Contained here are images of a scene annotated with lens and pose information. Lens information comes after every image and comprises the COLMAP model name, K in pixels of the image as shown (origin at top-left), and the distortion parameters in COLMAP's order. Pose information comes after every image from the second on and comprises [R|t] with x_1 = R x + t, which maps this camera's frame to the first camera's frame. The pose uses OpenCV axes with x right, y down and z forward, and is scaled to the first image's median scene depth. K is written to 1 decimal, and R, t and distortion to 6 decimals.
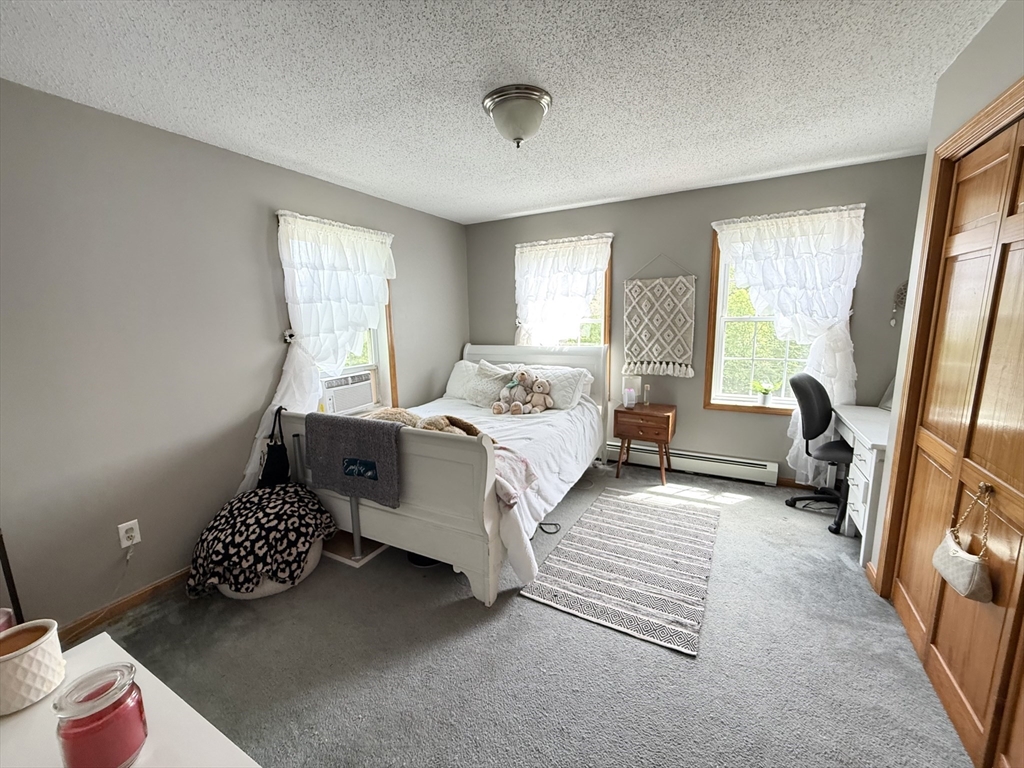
lens RADIAL K [[405.9, 0, 509.4], [0, 405.9, 384.0], [0, 0, 1]] dist [-0.006501, 0.001817]
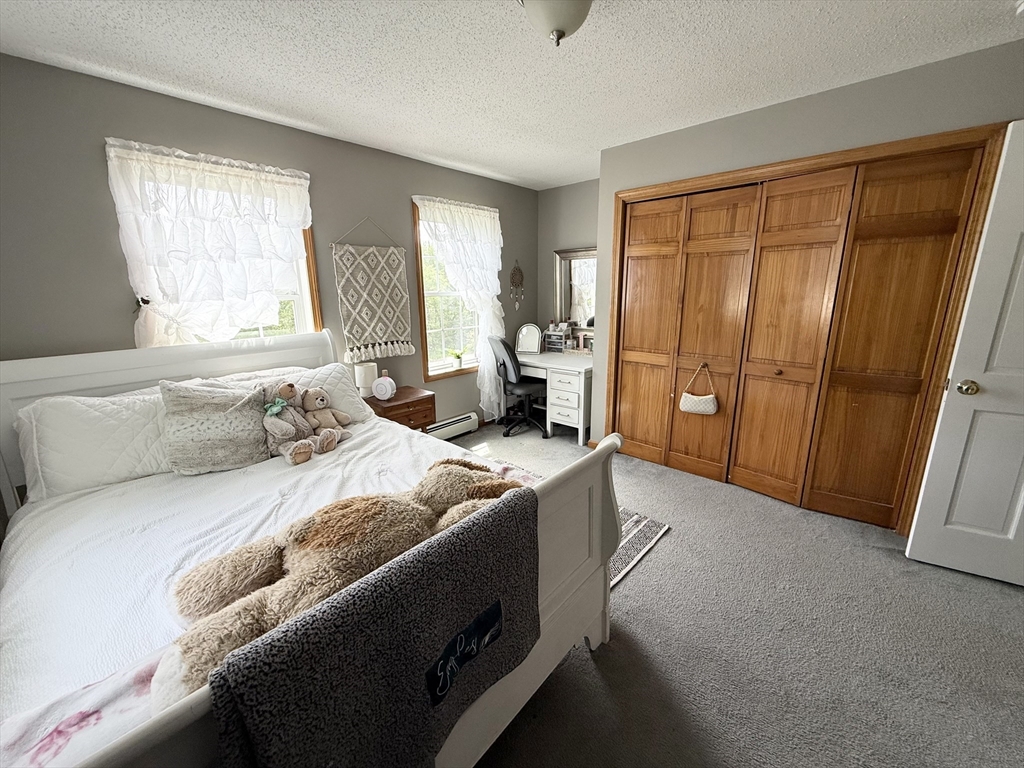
lens RADIAL K [[405.9, 0, 510.4], [0, 405.9, 385.0], [0, 0, 1]] dist [-0.006501, 0.001817]
pose [[0.237949, -0.208752, 0.948579, -0.434858], [0.162536, 0.971417, 0.173006, -0.073619], [-0.957581, 0.113012, 0.265078, 0.512771]]
